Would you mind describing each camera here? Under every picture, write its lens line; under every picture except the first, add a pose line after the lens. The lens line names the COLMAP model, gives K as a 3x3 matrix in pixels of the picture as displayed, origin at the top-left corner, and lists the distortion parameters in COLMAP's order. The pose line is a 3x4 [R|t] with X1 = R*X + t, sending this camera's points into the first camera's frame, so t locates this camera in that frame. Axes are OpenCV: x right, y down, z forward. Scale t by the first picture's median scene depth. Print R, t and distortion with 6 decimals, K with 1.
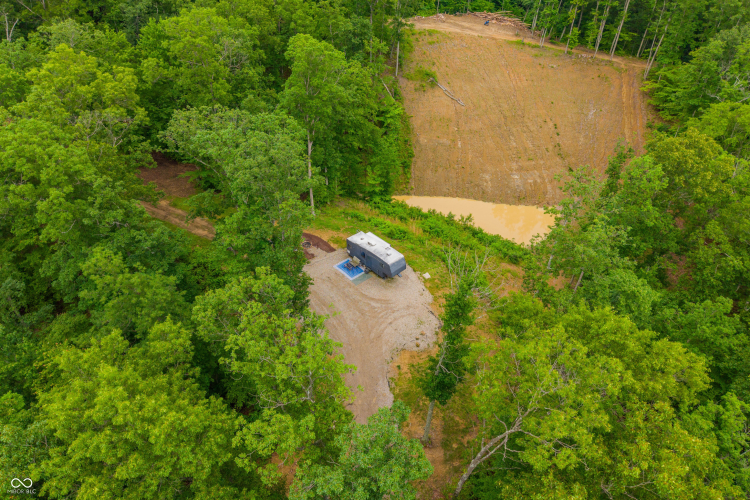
lens RADIAL K [[500.0, 0, 375.1], [0, 500.0, 244.4], [0, 0, 1]] dist [0.011924, -0.030816]
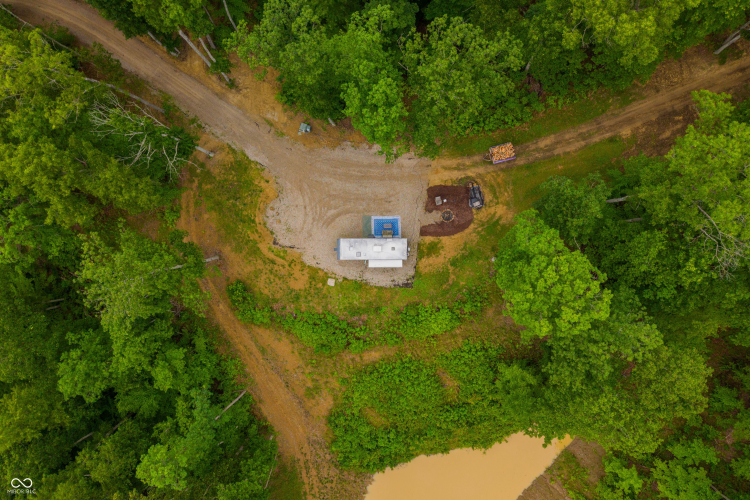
lens RADIAL K [[500.0, 0, 373.6], [0, 500.0, 253.5], [0, 0, 1]] dist [0.011924, -0.030816]
pose [[-0.665883, 0.746052, 0.002532, 0.002488], [-0.447718, -0.402317, 0.798555, -0.704493], [0.596782, 0.530611, 0.601917, 0.403619]]
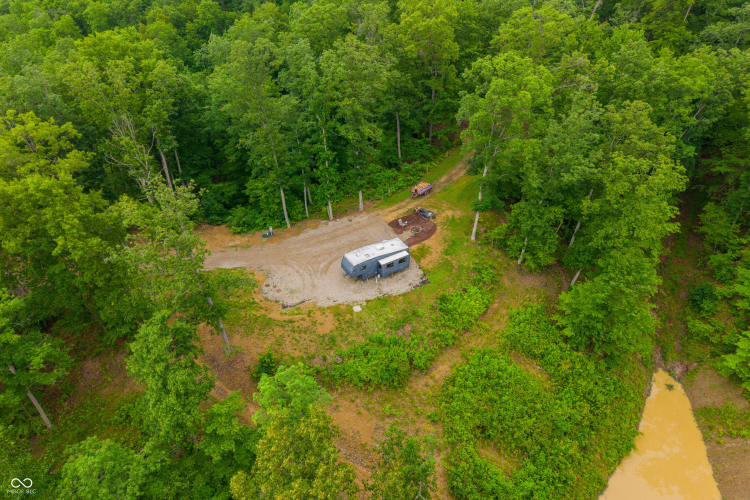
lens RADIAL K [[500.0, 0, 376.8], [0, 500.0, 252.1], [0, 0, 1]] dist [0.011924, -0.030816]
pose [[-0.160079, 0.609334, -0.776587, 0.715185], [-0.602583, 0.562809, 0.565809, -0.514458], [0.781836, 0.558533, 0.277081, 0.677951]]
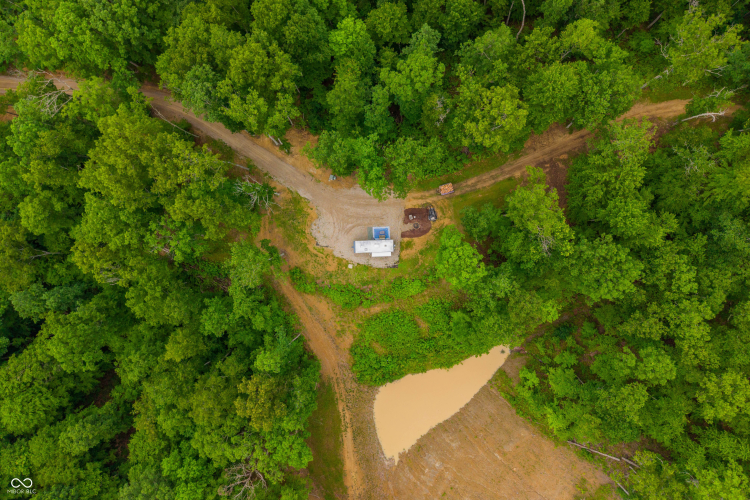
lens RADIAL K [[500.0, 0, 373.1], [0, 500.0, 251.1], [0, 0, 1]] dist [0.011924, -0.030816]
pose [[-0.641723, 0.766826, 0.013024, -0.007354], [-0.453762, -0.393314, 0.799627, -1.250756], [0.618297, 0.507230, 0.600355, -0.002683]]
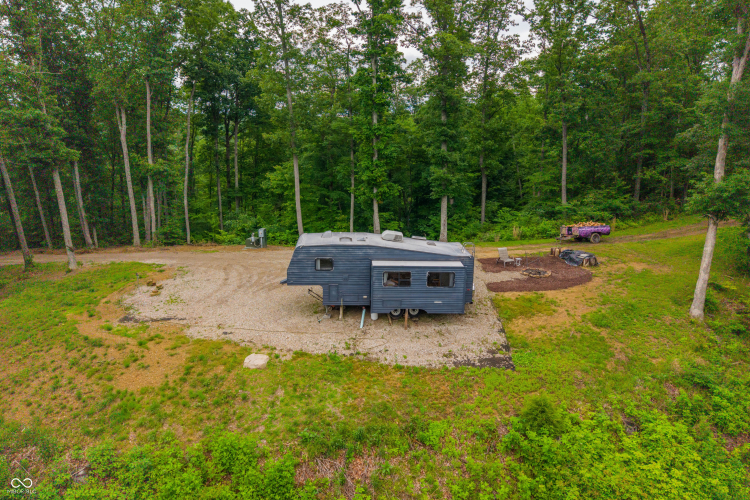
lens RADIAL K [[500.0, 0, 374.6], [0, 500.0, 242.5], [0, 0, 1]] dist [0.011924, -0.030816]
pose [[-0.616638, 0.182252, -0.765860, 0.269953], [-0.481777, 0.682027, 0.550209, -0.185389], [0.622614, 0.708253, -0.332759, 1.043268]]
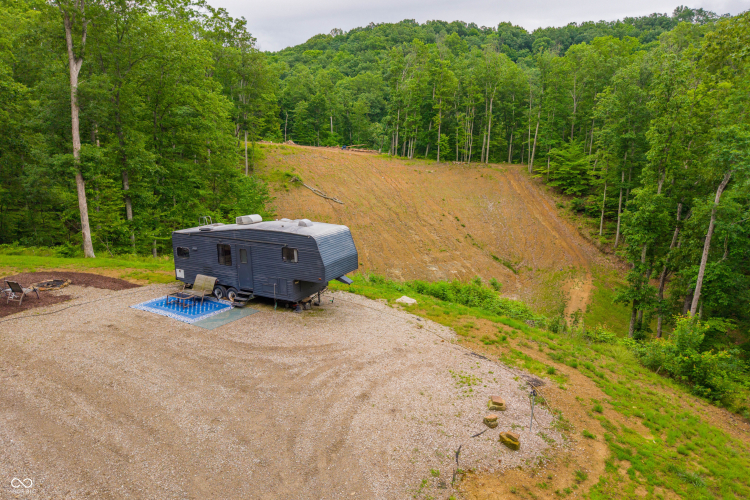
lens RADIAL K [[500.0, 0, 382.0], [0, 500.0, 253.7], [0, 0, 1]] dist [0.011924, -0.030816]
pose [[0.943109, -0.077989, 0.323207, -0.030648], [0.202861, 0.905164, -0.373530, 0.158981], [-0.263425, 0.417846, 0.869490, 0.631290]]
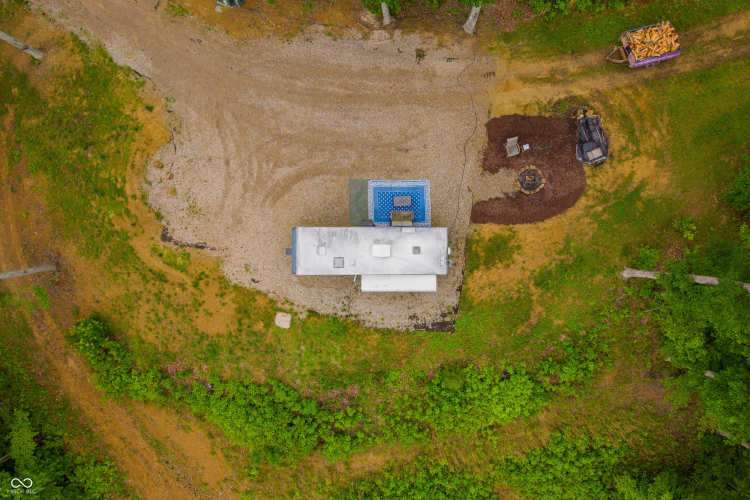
lens RADIAL K [[500.0, 0, 374.1], [0, 500.0, 251.3], [0, 0, 1]] dist [0.011924, -0.030816]
pose [[-0.667303, 0.744772, -0.004629, 0.000268], [-0.451519, -0.399595, 0.797781, -0.308401], [0.592315, 0.534451, 0.602930, 0.696281]]
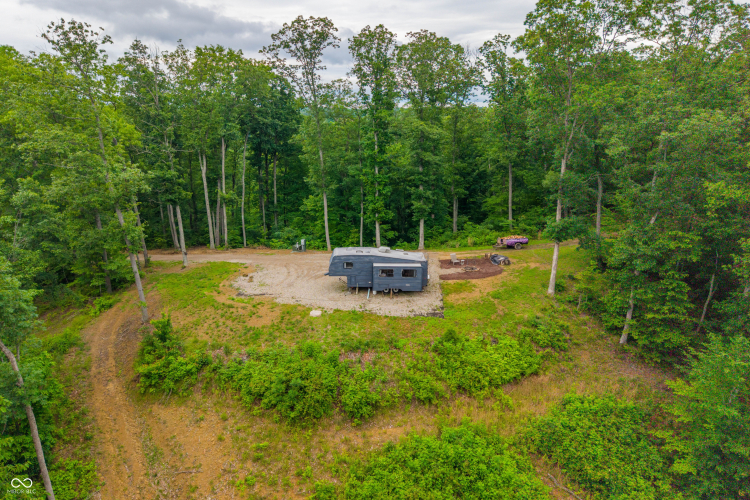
lens RADIAL K [[500.0, 0, 376.8], [0, 500.0, 252.2], [0, 0, 1]] dist [0.011924, -0.030816]
pose [[-0.624164, 0.210351, -0.752444, 0.488405], [-0.476502, 0.660735, 0.579979, -0.371204], [0.619165, 0.720543, -0.312174, 1.129981]]
